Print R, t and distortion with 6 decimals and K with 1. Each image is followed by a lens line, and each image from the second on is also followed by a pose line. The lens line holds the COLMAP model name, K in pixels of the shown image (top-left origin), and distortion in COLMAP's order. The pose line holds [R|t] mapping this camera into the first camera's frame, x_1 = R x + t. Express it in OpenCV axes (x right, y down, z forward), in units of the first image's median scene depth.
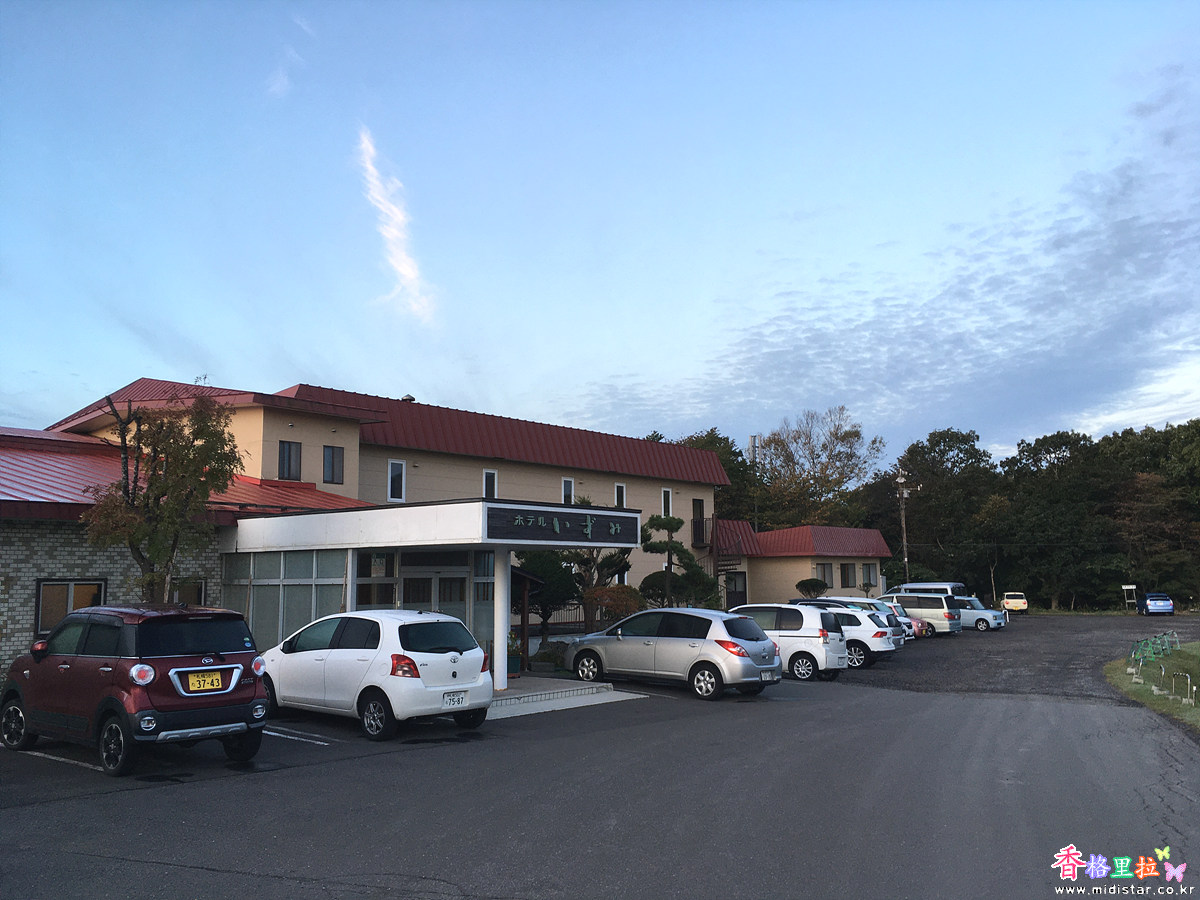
lens RADIAL K [[1024.7, 0, 600.0], [0, 1024.7, 450.0], [0, 0, 1]] dist [0.008813, -0.002784]
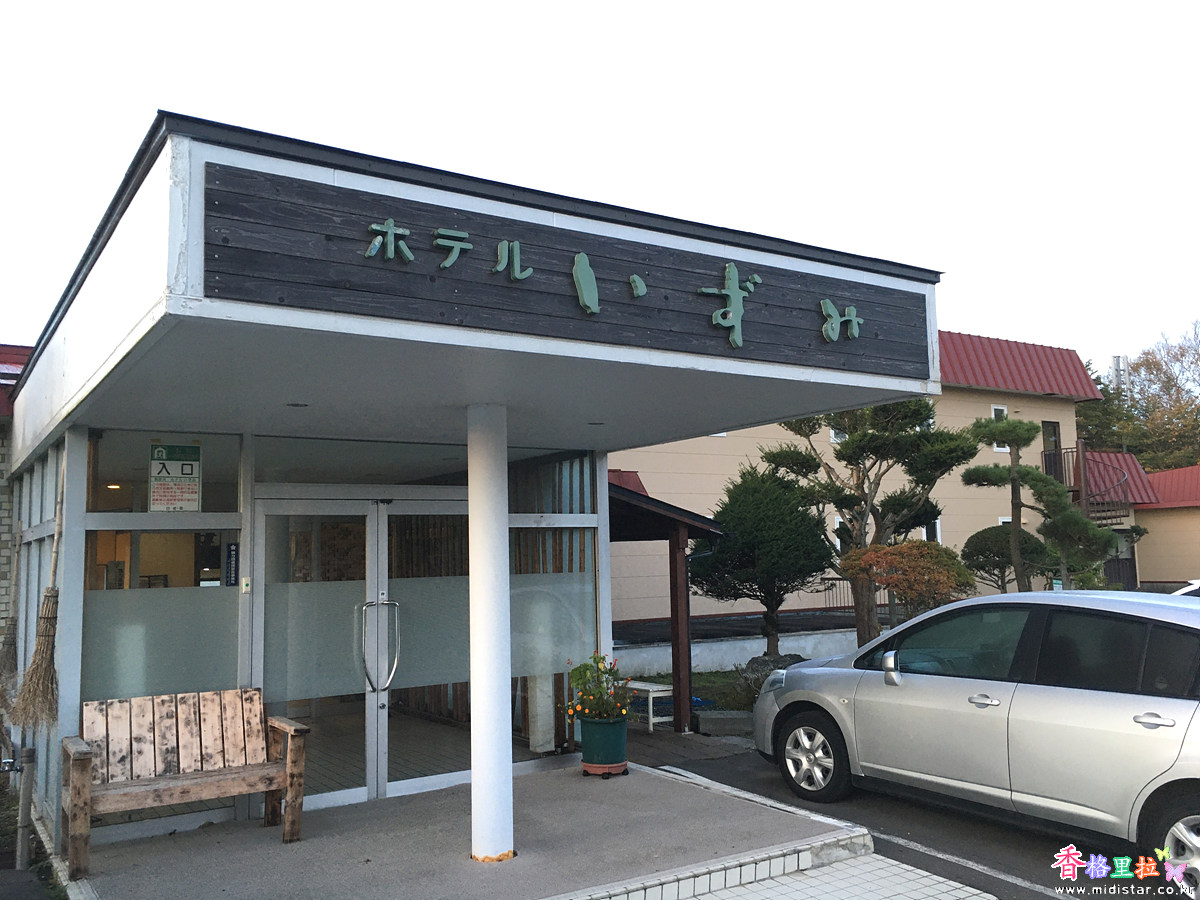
lens RADIAL K [[1024.7, 0, 600.0], [0, 1024.7, 450.0], [0, 0, 1]] dist [0.008813, -0.002784]
pose [[0.953711, -0.049372, -0.296644, 0.008517], [0.055672, 0.998367, 0.012824, 0.026461], [0.295527, -0.028745, 0.954902, 0.175249]]
